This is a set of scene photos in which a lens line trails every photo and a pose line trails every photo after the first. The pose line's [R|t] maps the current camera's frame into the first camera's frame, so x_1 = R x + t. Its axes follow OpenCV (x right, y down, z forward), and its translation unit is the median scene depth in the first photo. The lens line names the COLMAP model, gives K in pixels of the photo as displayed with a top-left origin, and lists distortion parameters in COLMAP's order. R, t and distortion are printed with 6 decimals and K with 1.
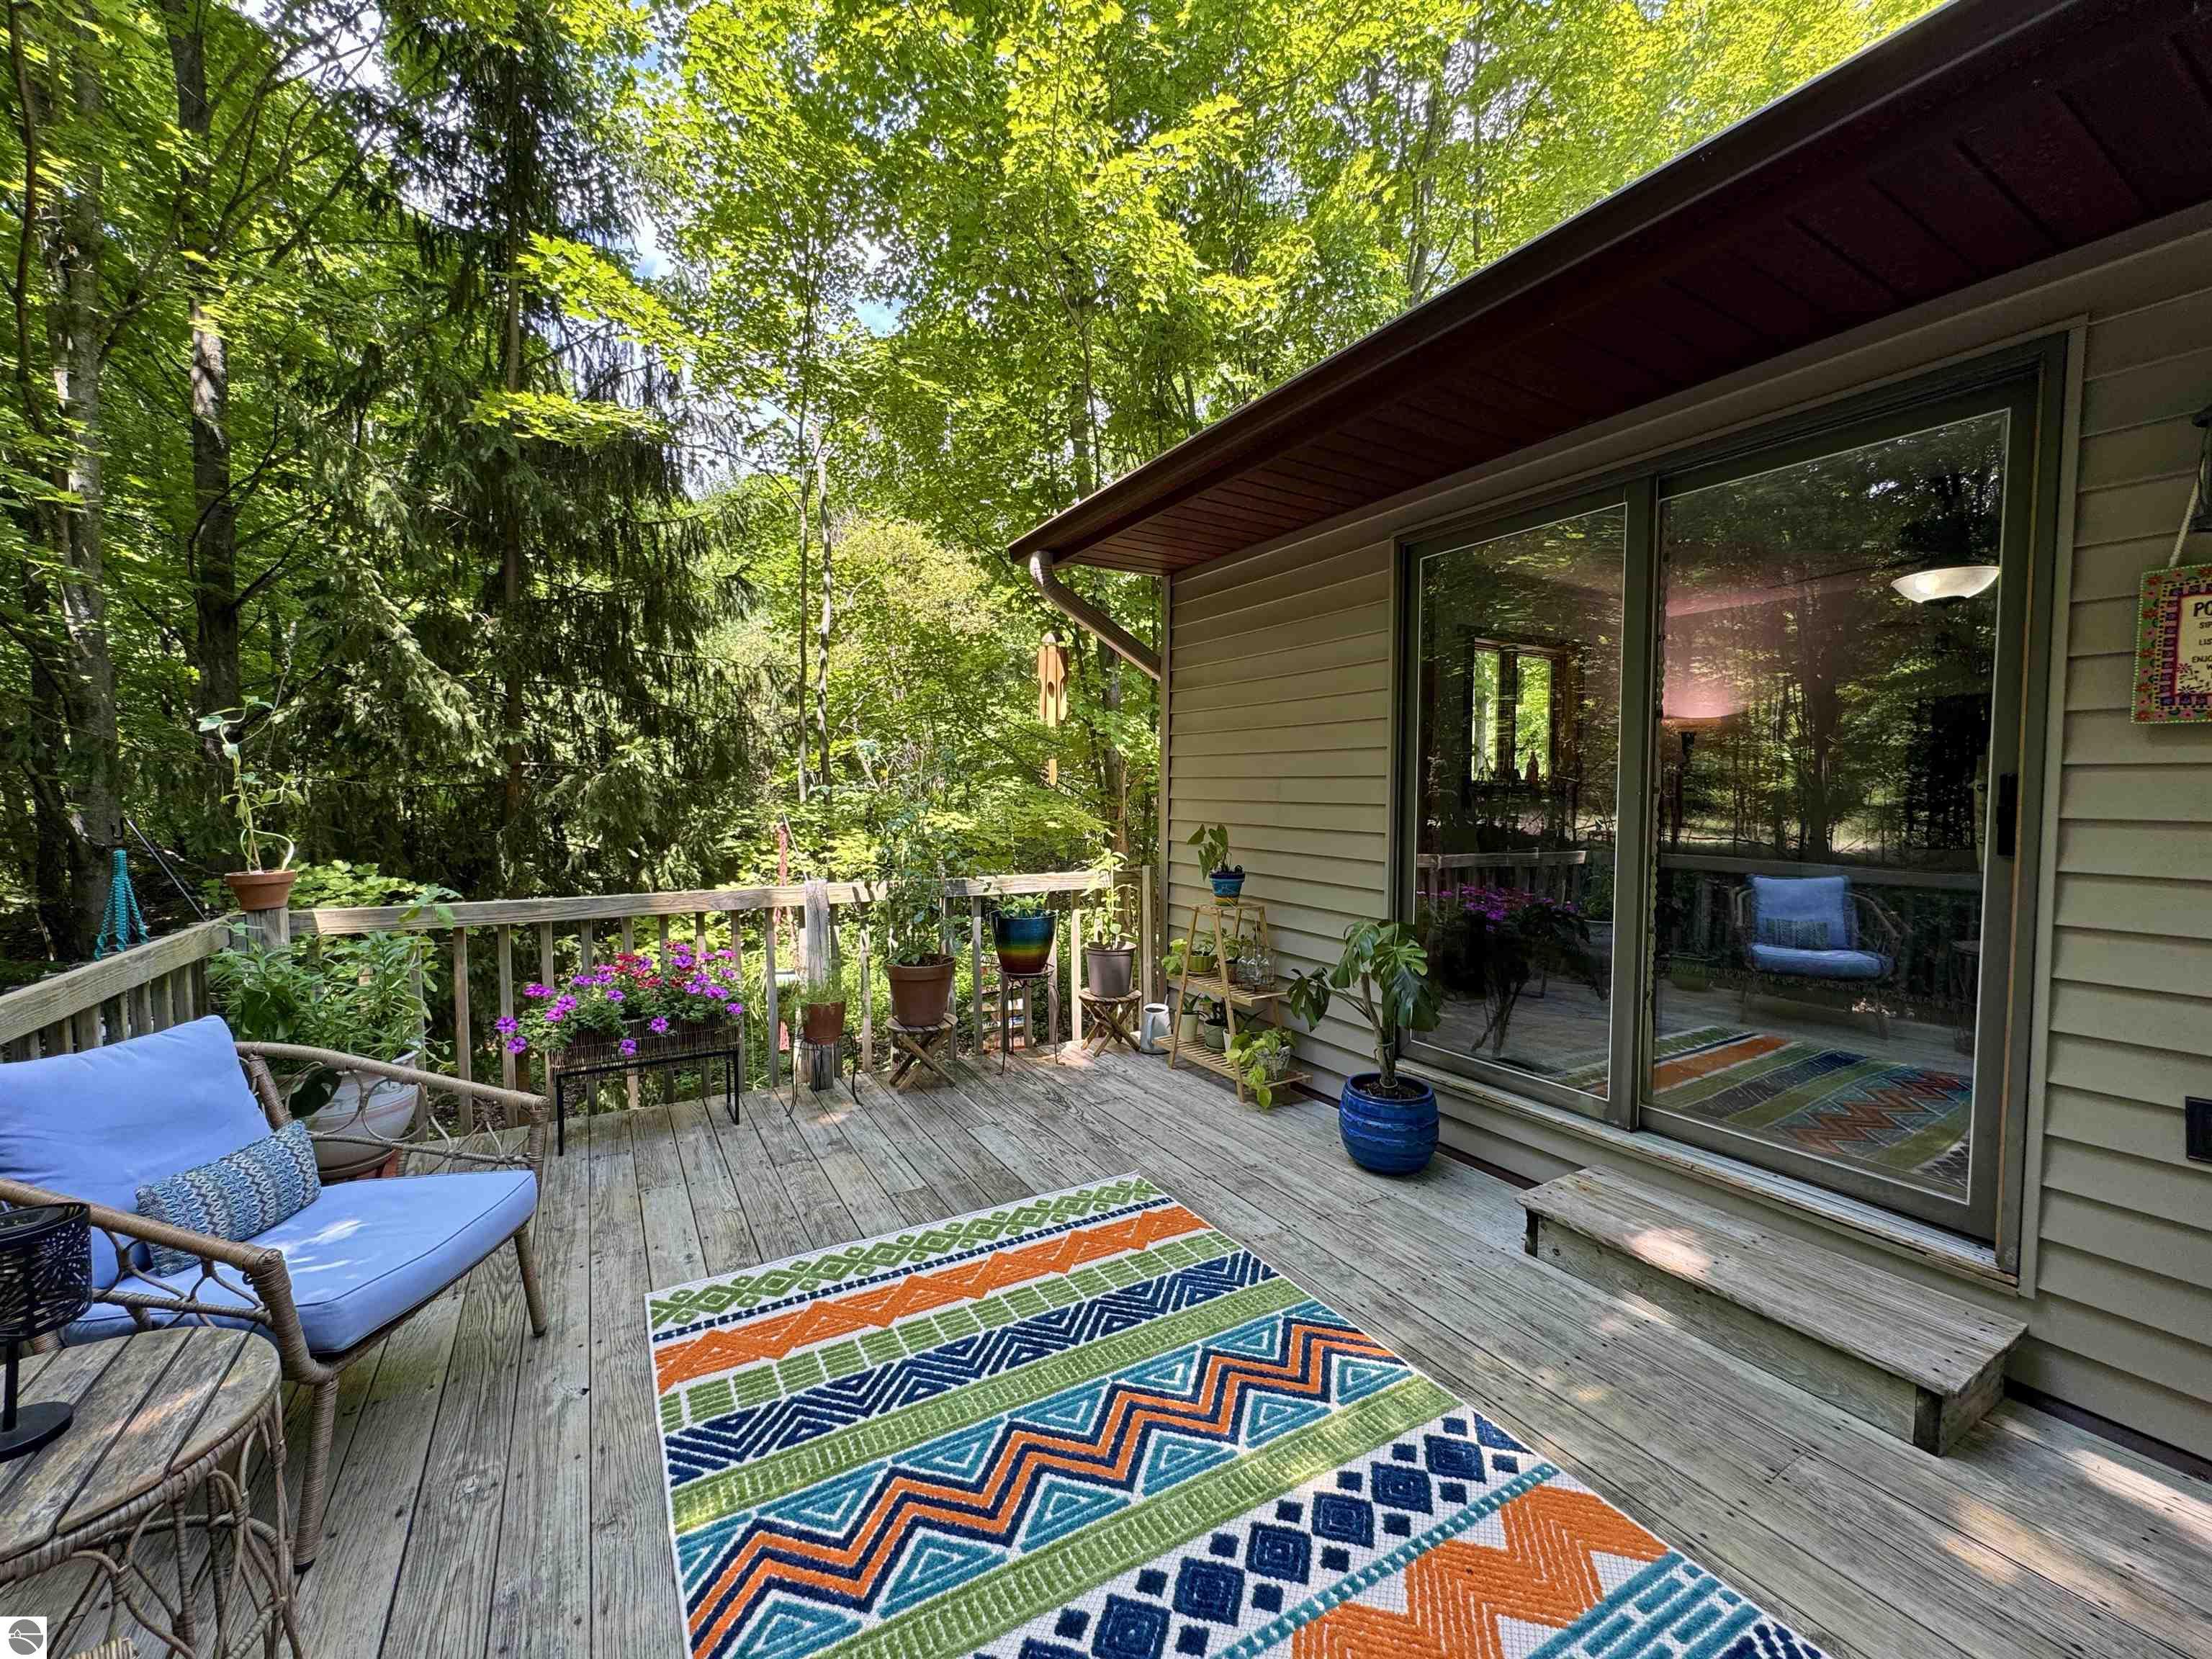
lens RADIAL K [[890.8, 0, 1106.9], [0, 890.8, 827.9], [0, 0, 1]] dist [-0.000074, -0.000049]
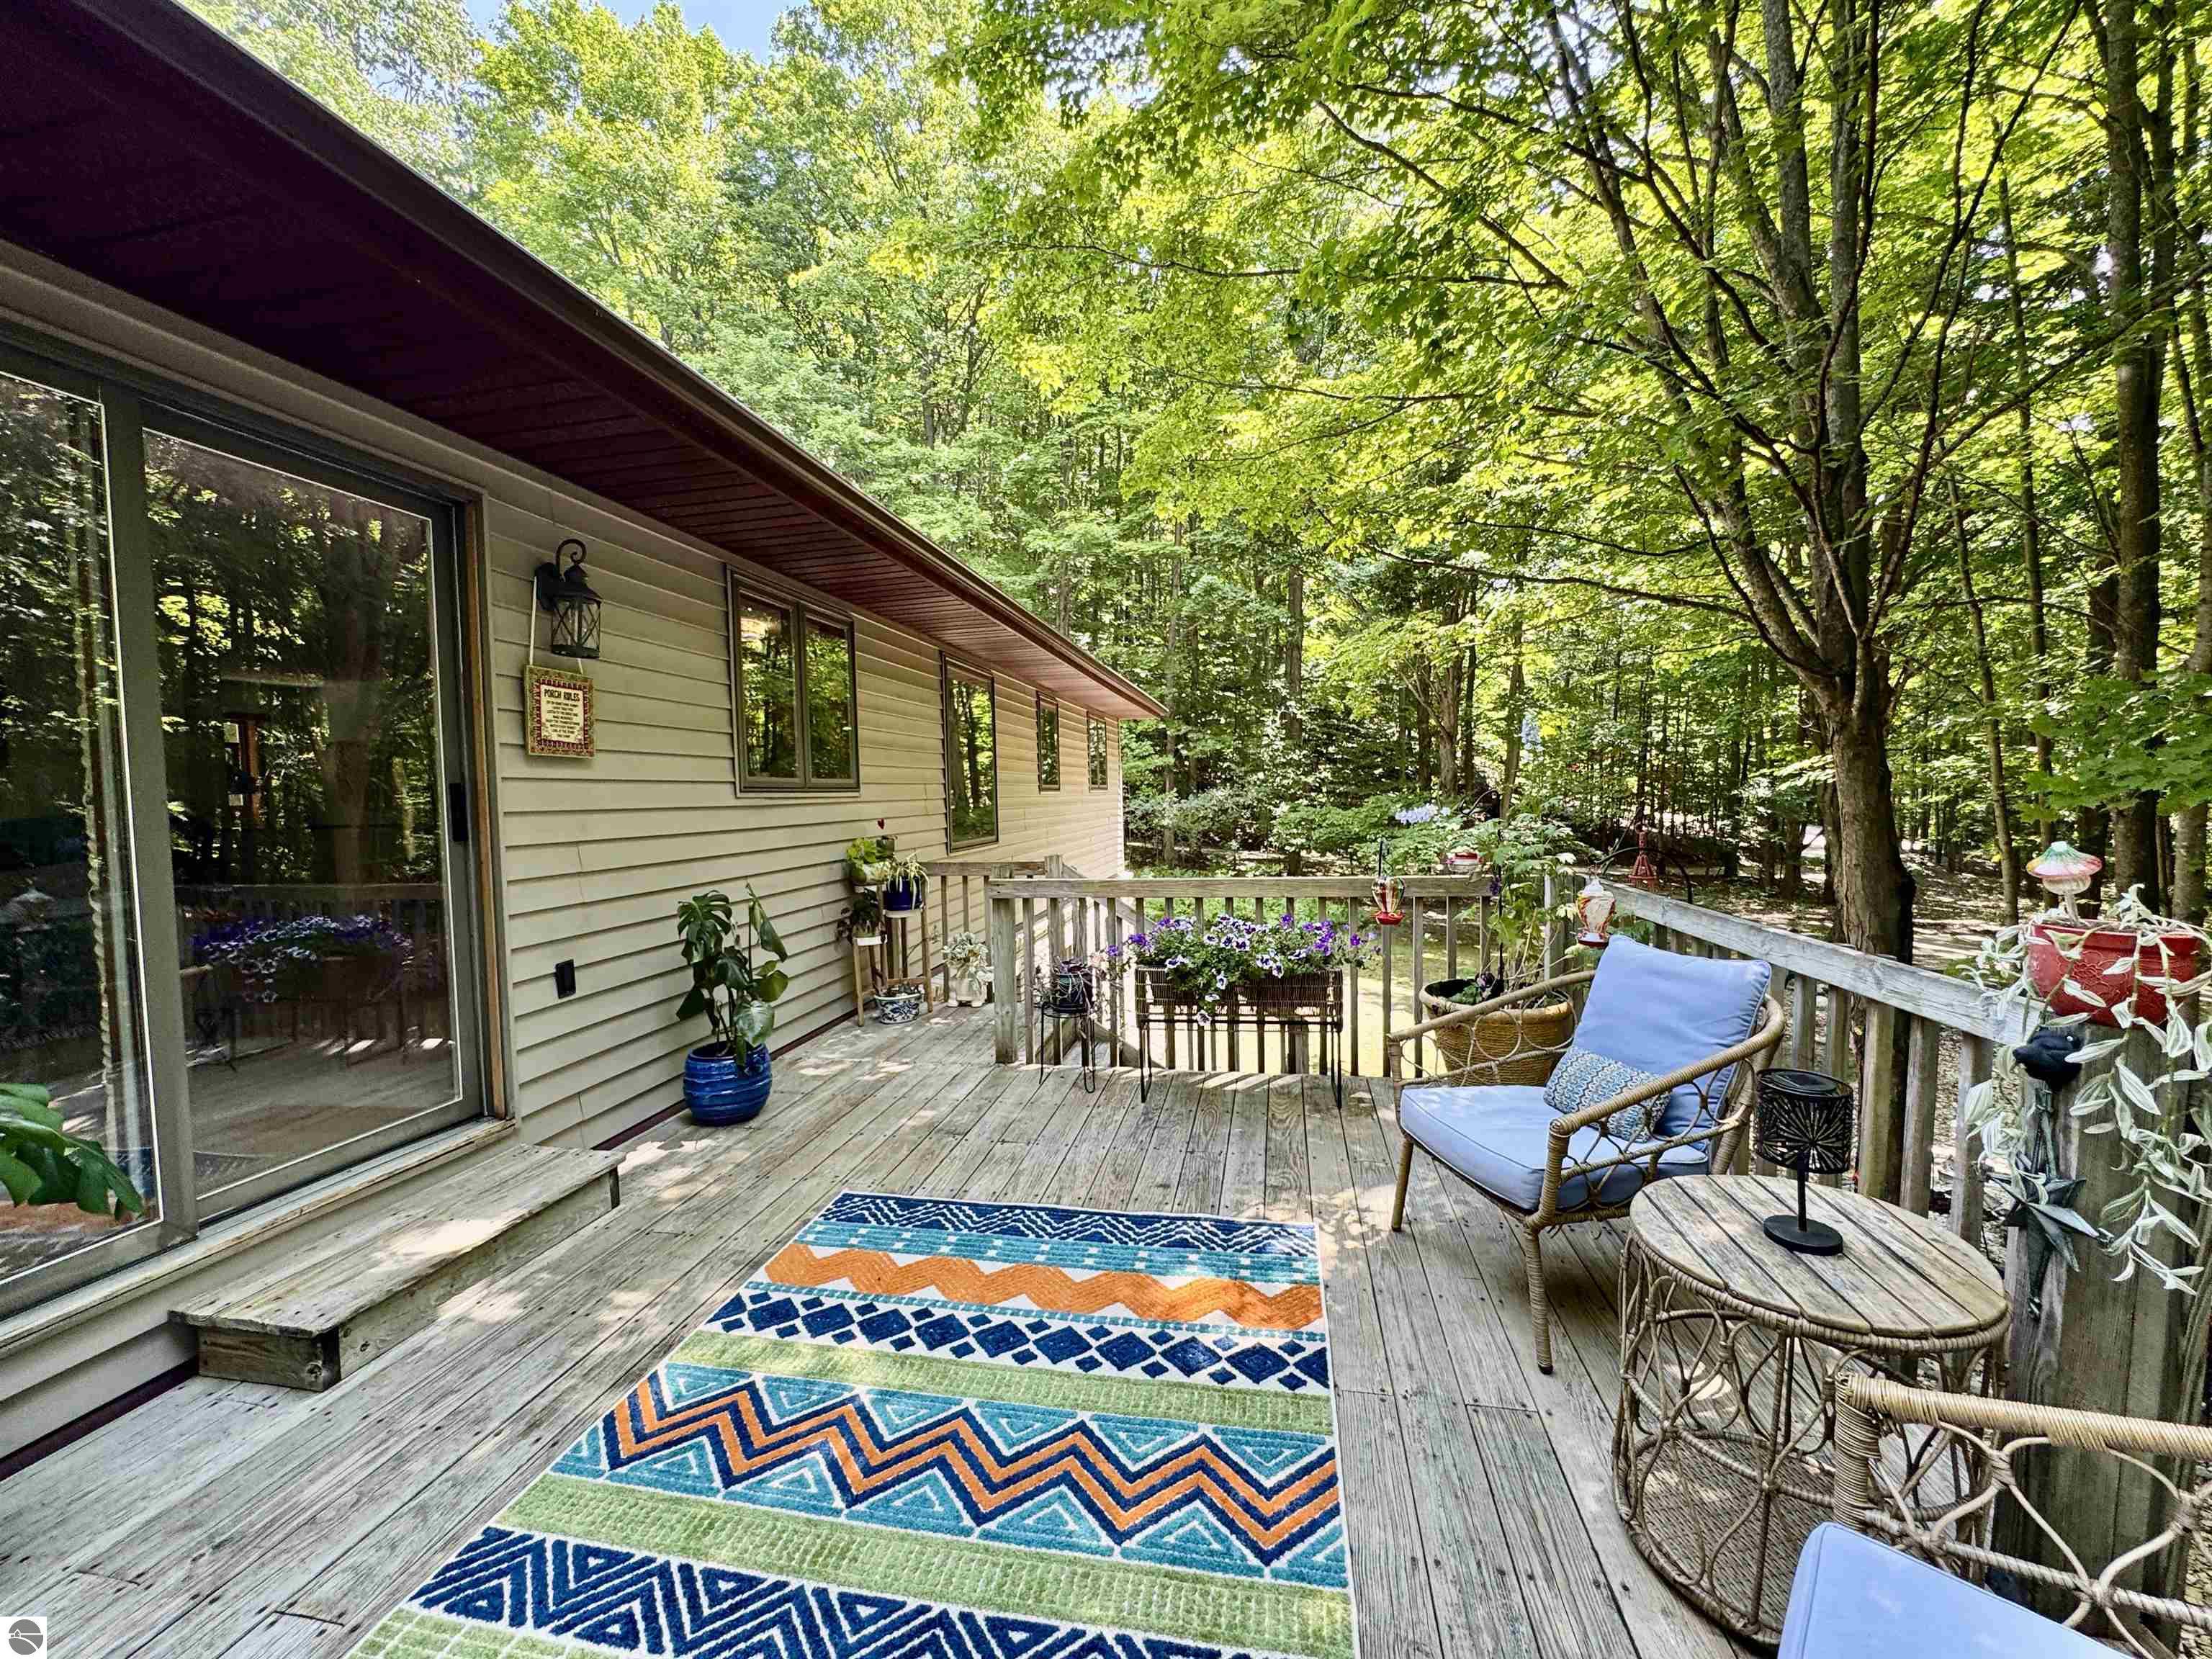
lens RADIAL K [[890.8, 0, 1106.6], [0, 890.8, 840.0], [0, 0, 1]] dist [-0.000074, -0.000049]
pose [[-0.756300, -0.021172, 0.653882, -0.792990], [0.049002, 0.994835, 0.088889, -0.051914], [-0.652387, 0.099268, -0.751357, 1.601141]]
